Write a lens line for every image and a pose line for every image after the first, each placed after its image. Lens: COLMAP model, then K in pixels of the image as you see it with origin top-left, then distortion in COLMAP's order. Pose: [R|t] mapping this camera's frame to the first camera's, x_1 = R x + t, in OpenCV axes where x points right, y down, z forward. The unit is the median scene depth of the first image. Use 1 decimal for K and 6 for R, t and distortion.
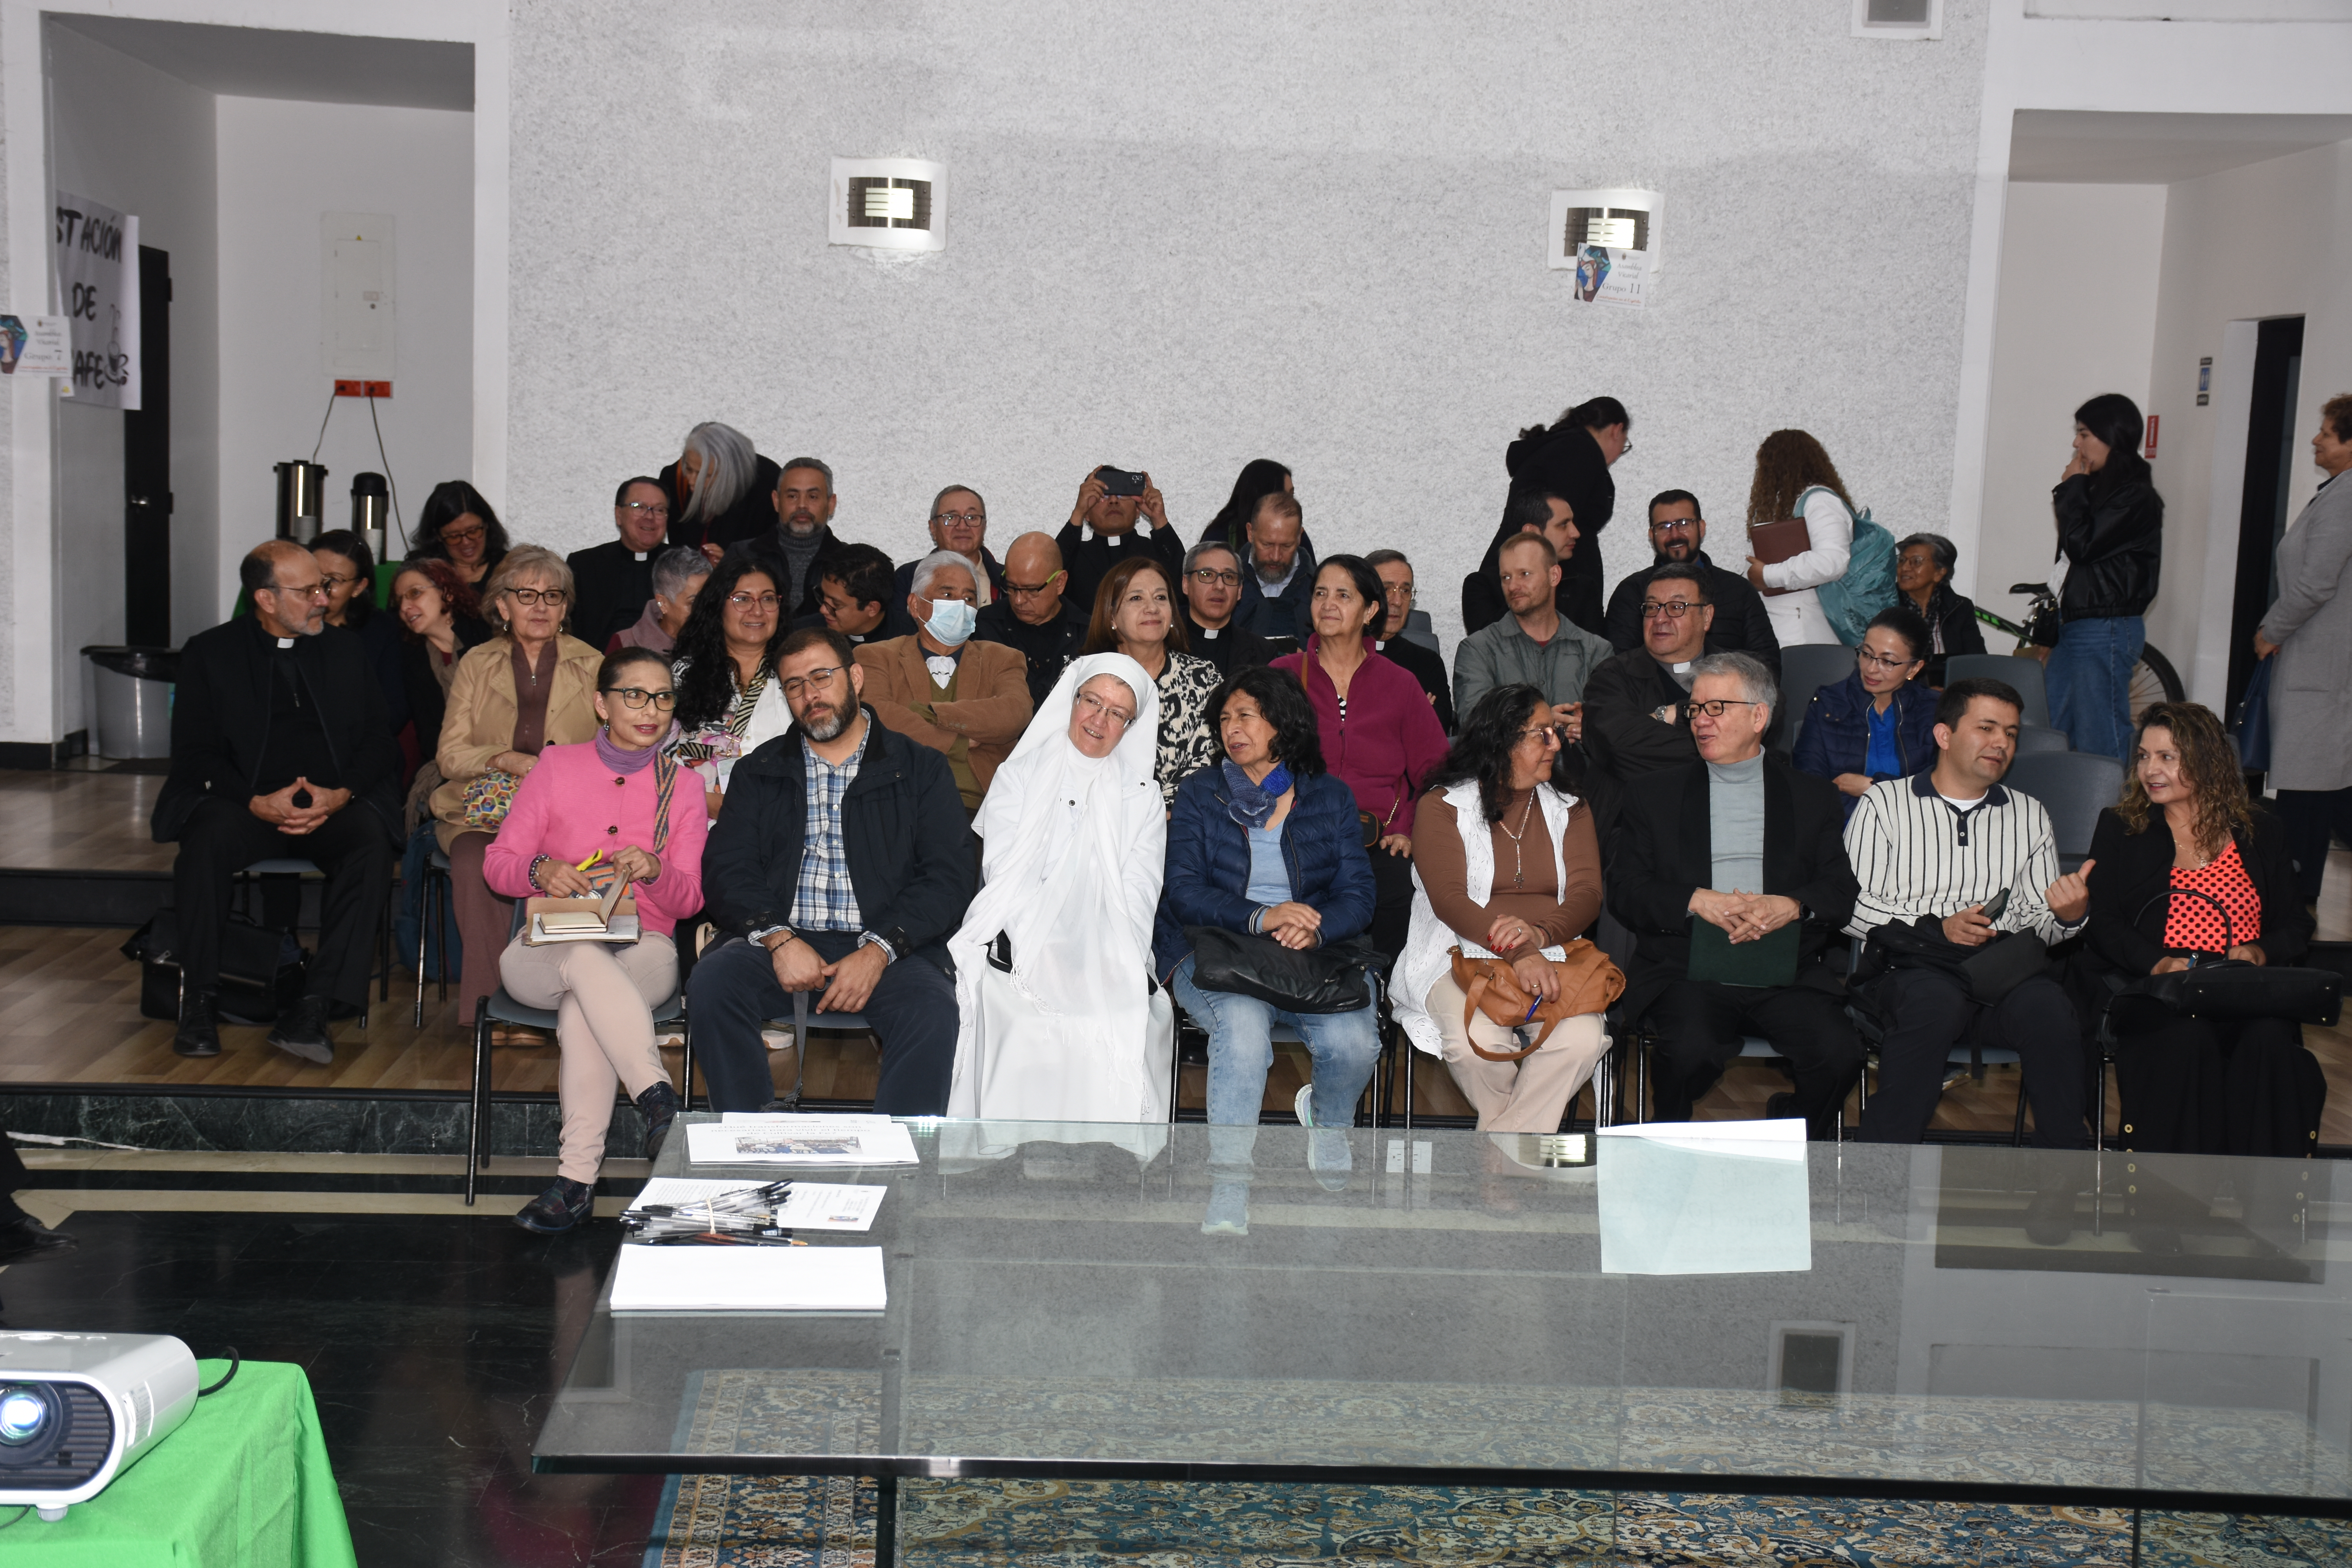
lens RADIAL K [[3396.5, 0, 1176.0], [0, 3396.5, 784.0], [0, 0, 1]] dist [0.171967, 0.034701]
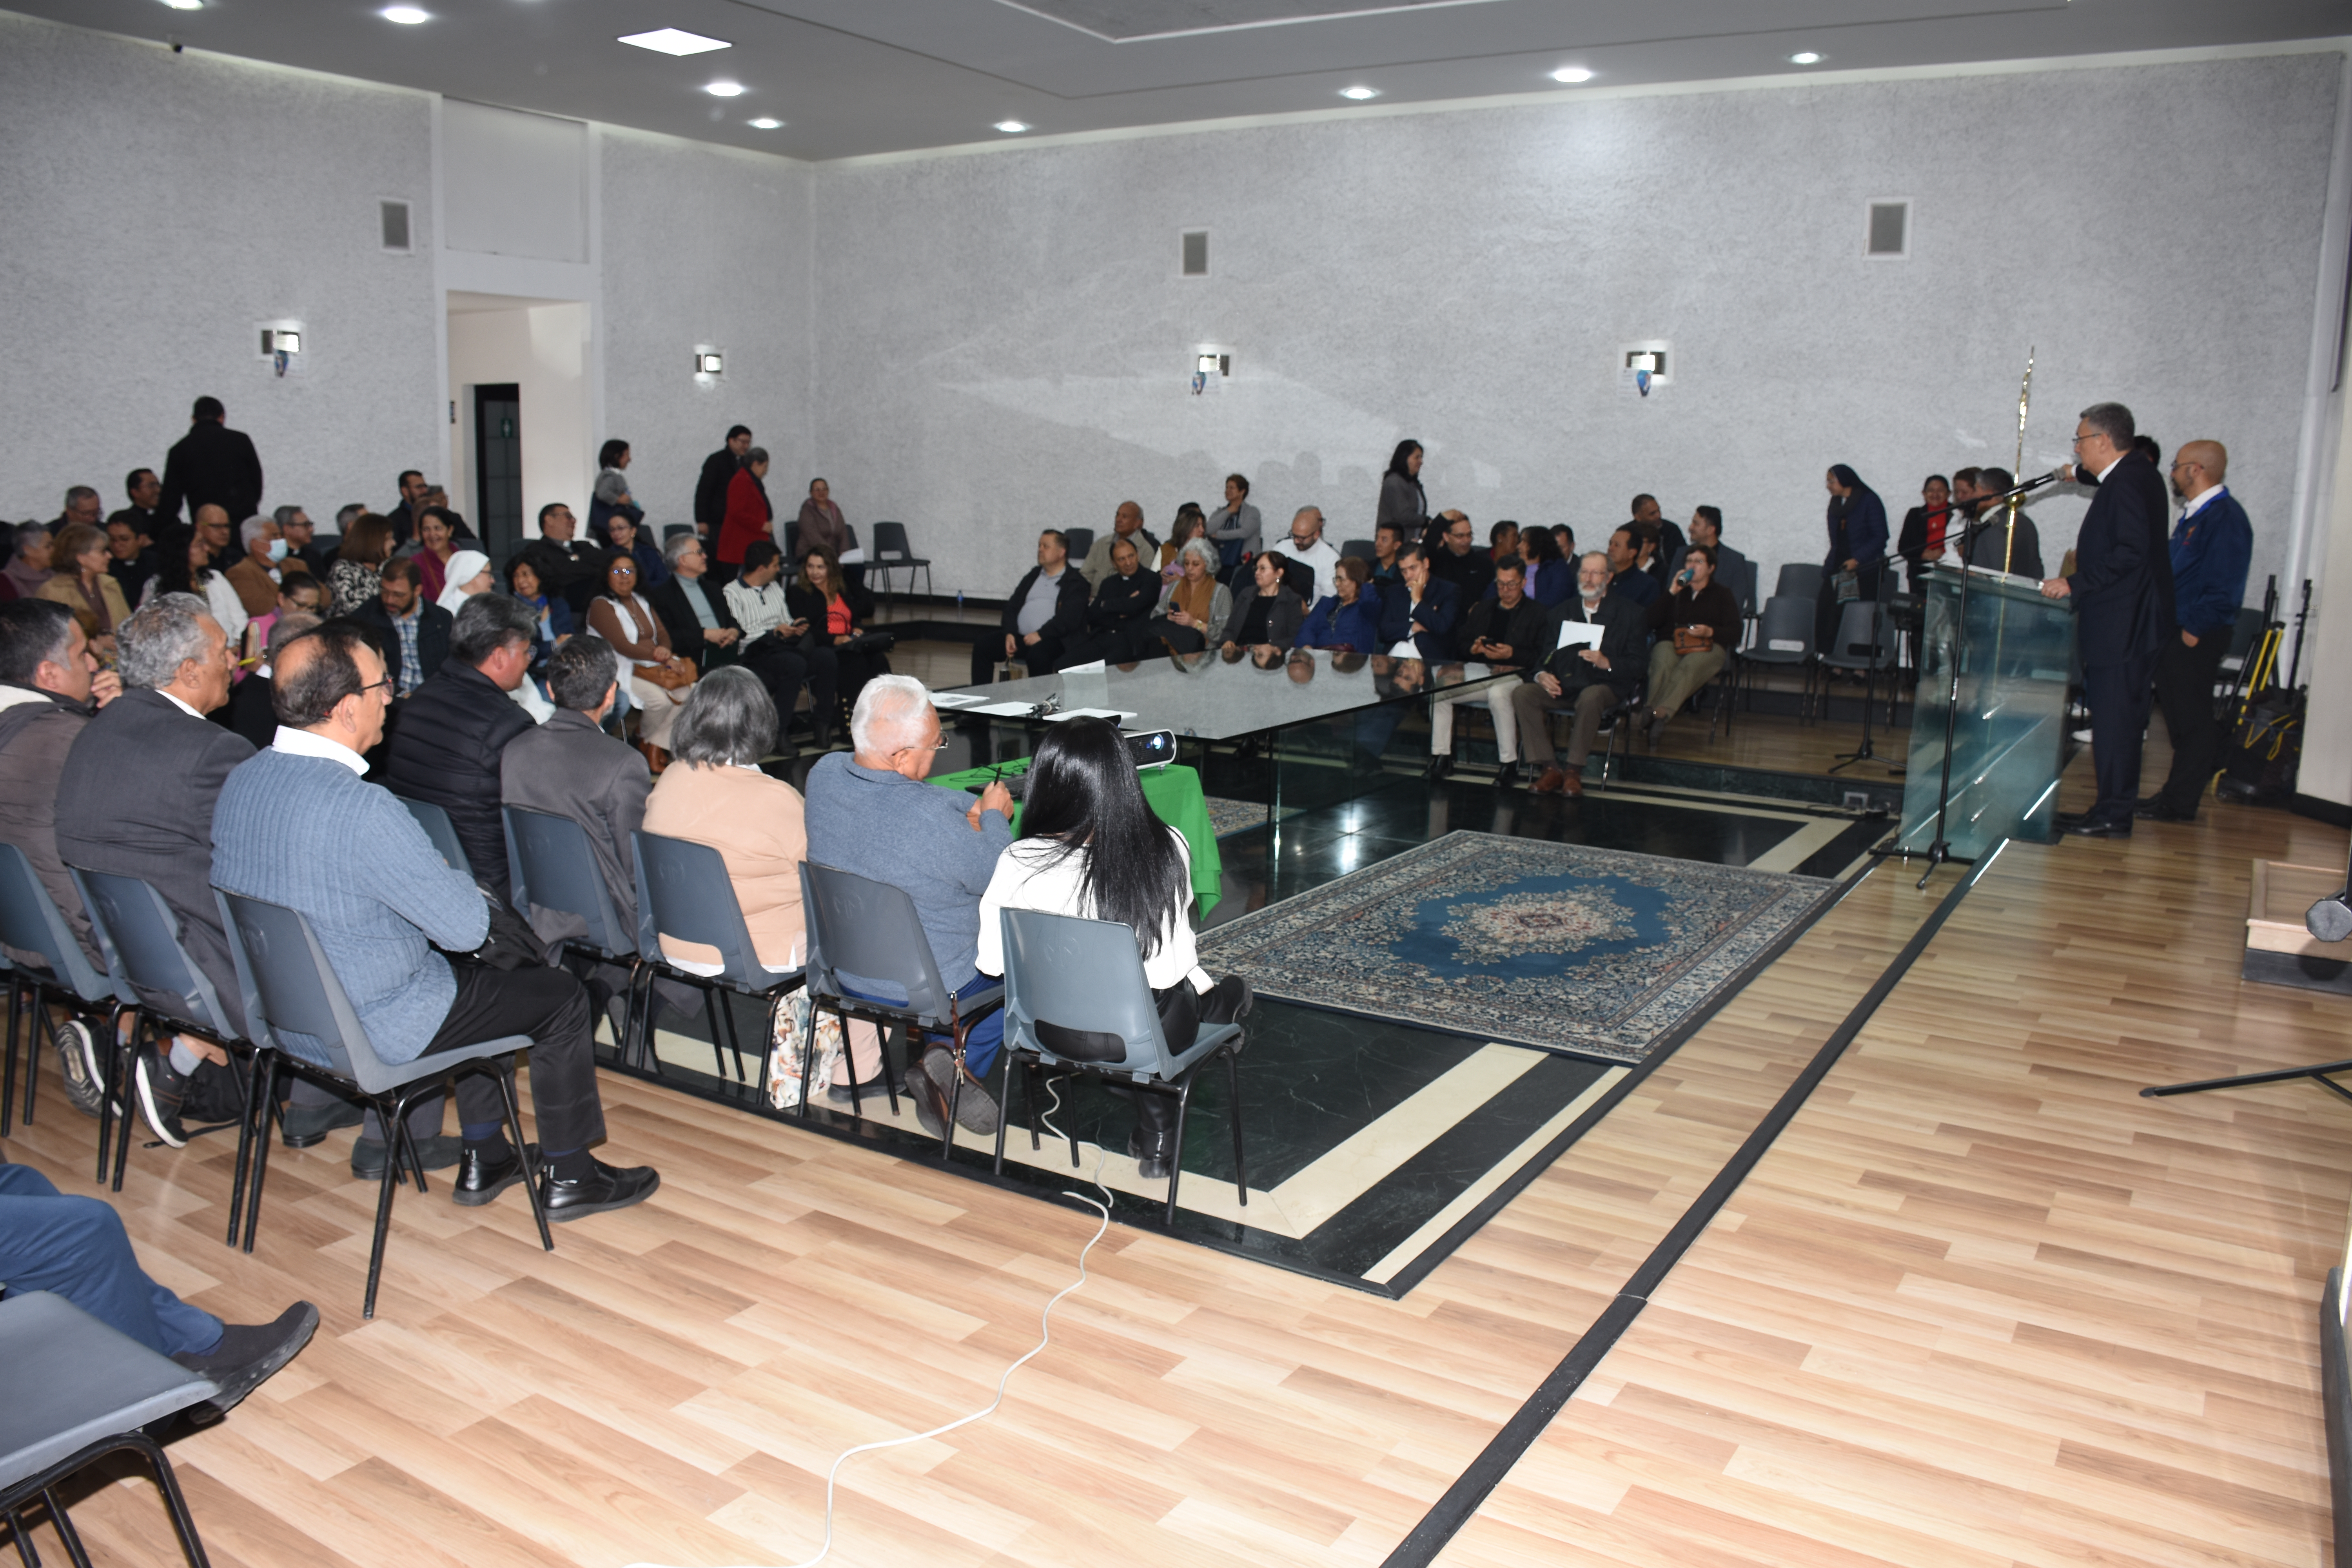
lens RADIAL K [[1812.3, 0, 1176.0], [0, 1812.3, 784.0], [0, 0, 1]] dist [-0.047338, -0.002376]
pose [[0.571422, -0.176204, 0.801517, -0.458743], [0.093029, 0.984290, 0.150062, -0.015443], [-0.815367, -0.011185, 0.578837, -0.031958]]
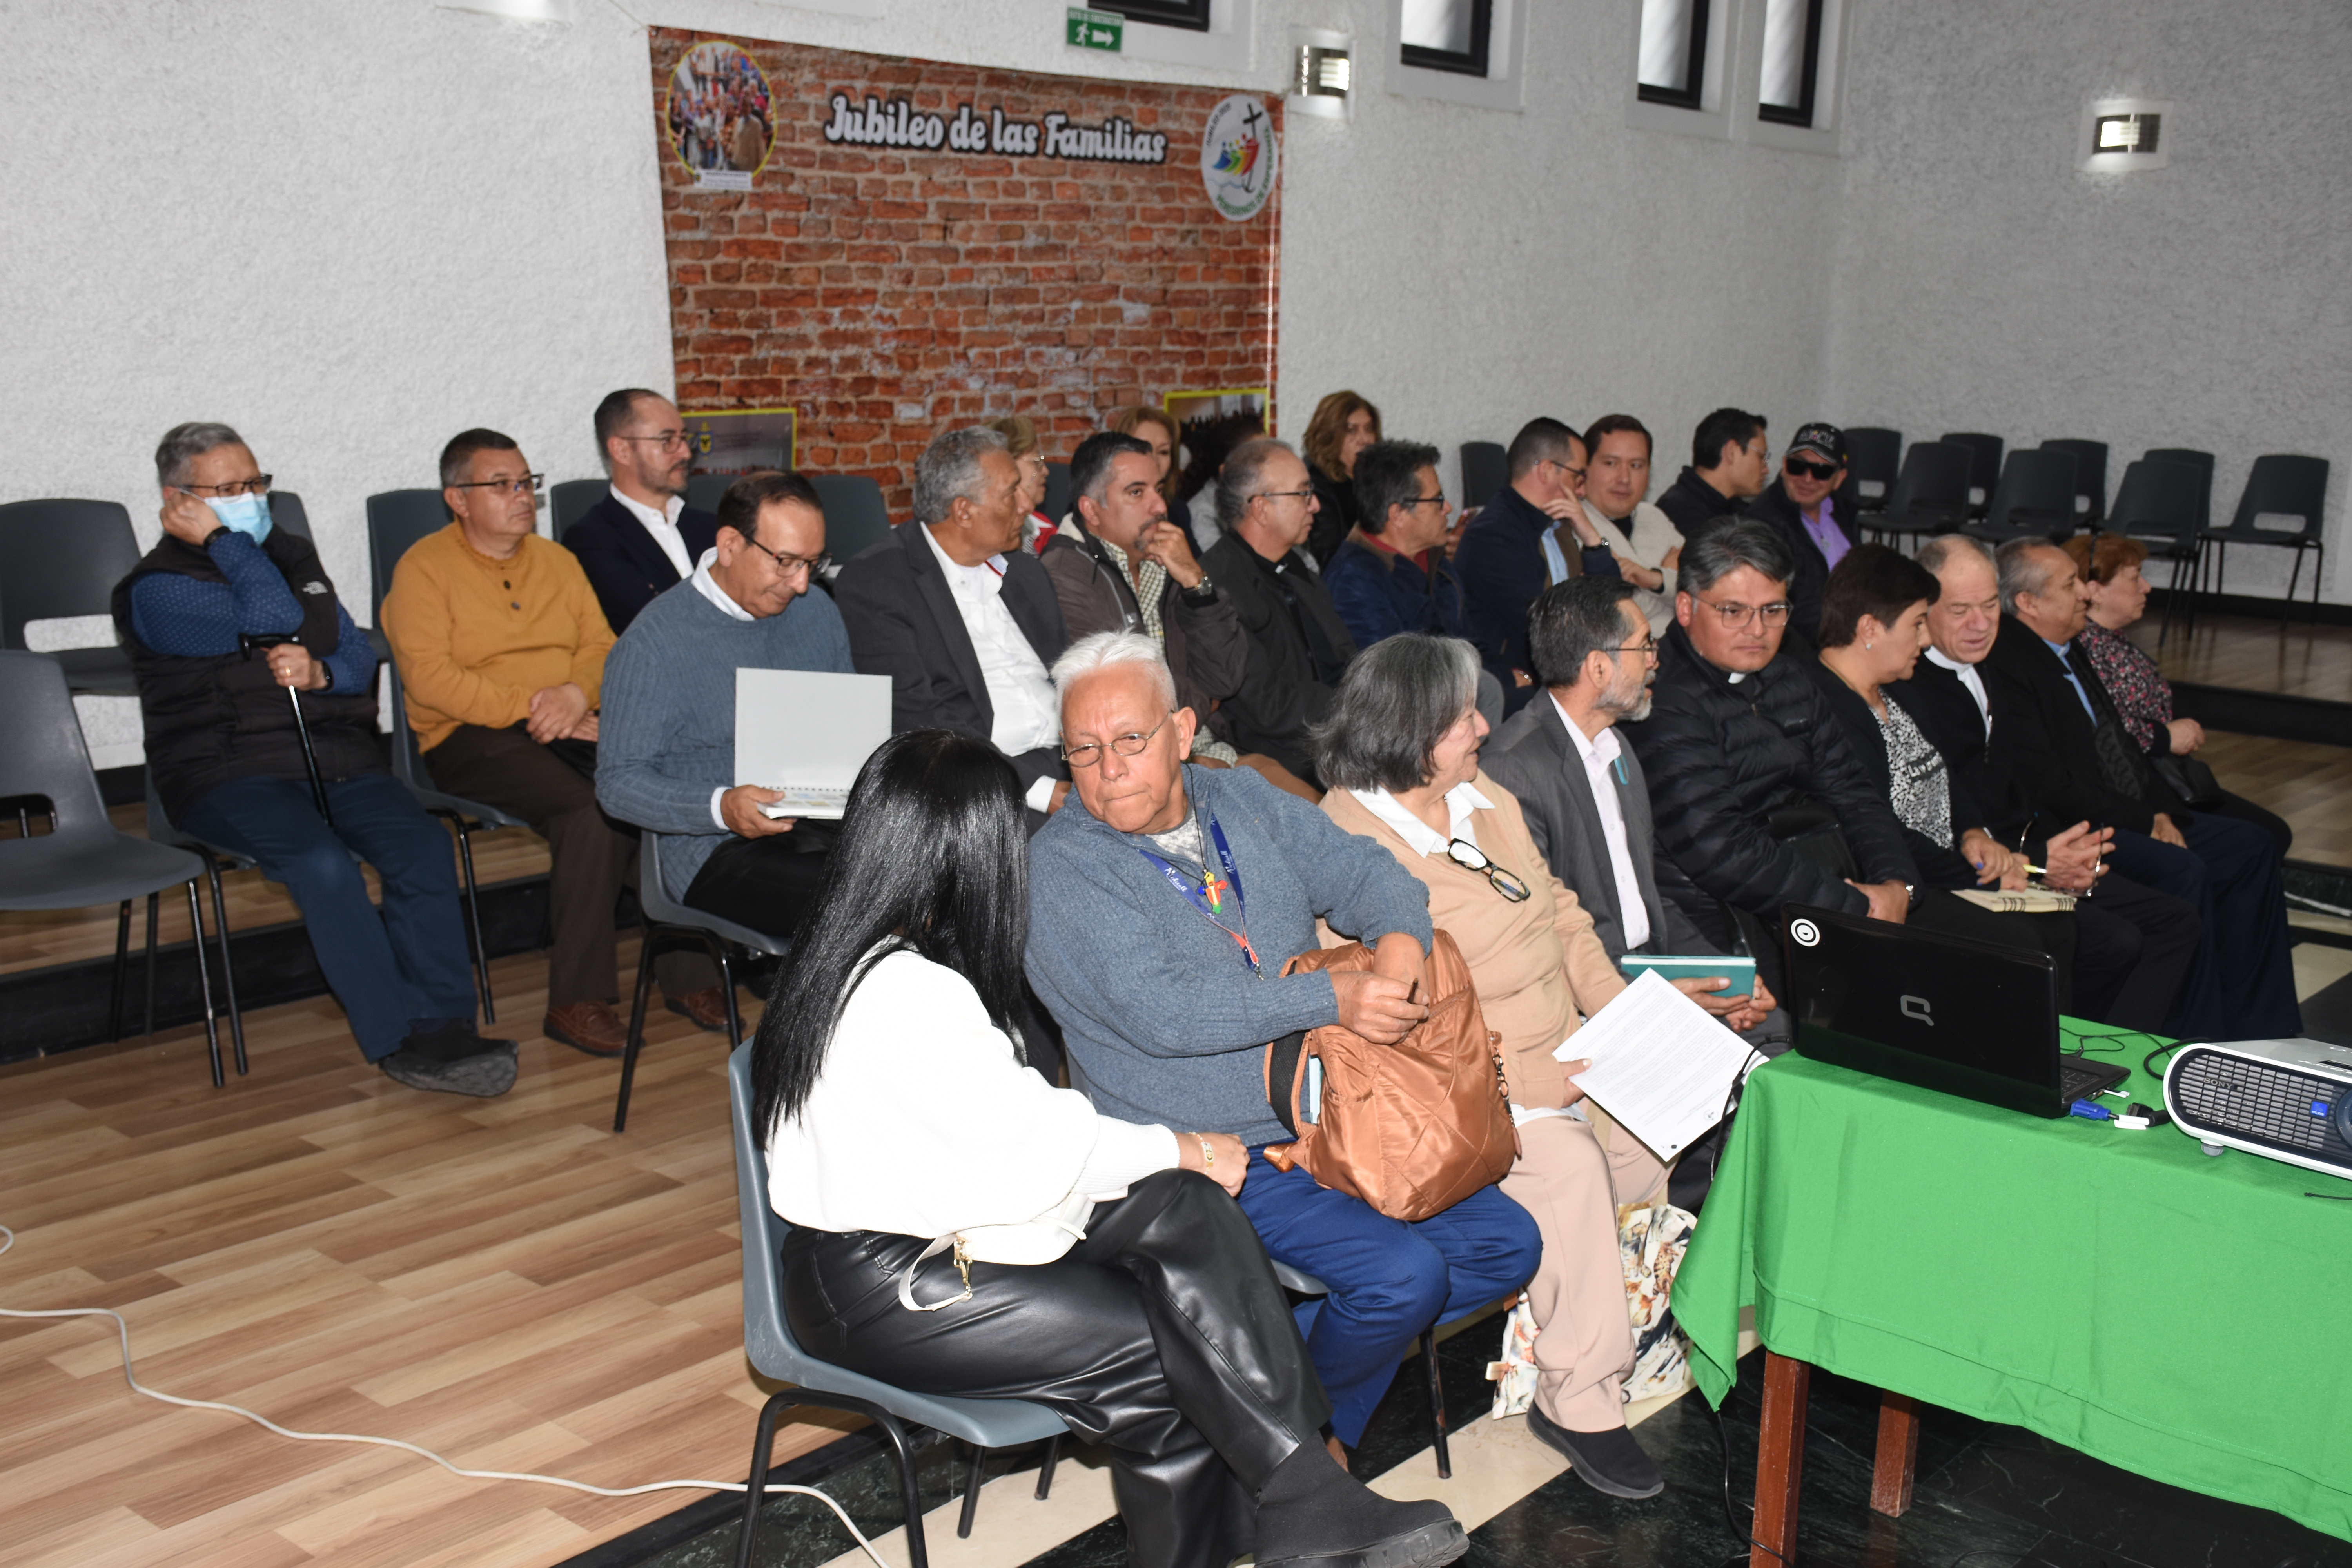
lens RADIAL K [[2494.3, 0, 1176.0], [0, 2494.3, 784.0], [0, 0, 1]] dist [0.008910, 0.002275]
pose [[0.742724, 0.101421, -0.661872, 0.484806], [-0.064845, 0.994711, 0.079657, 0.028347], [0.666451, -0.016244, 0.745372, 0.032743]]
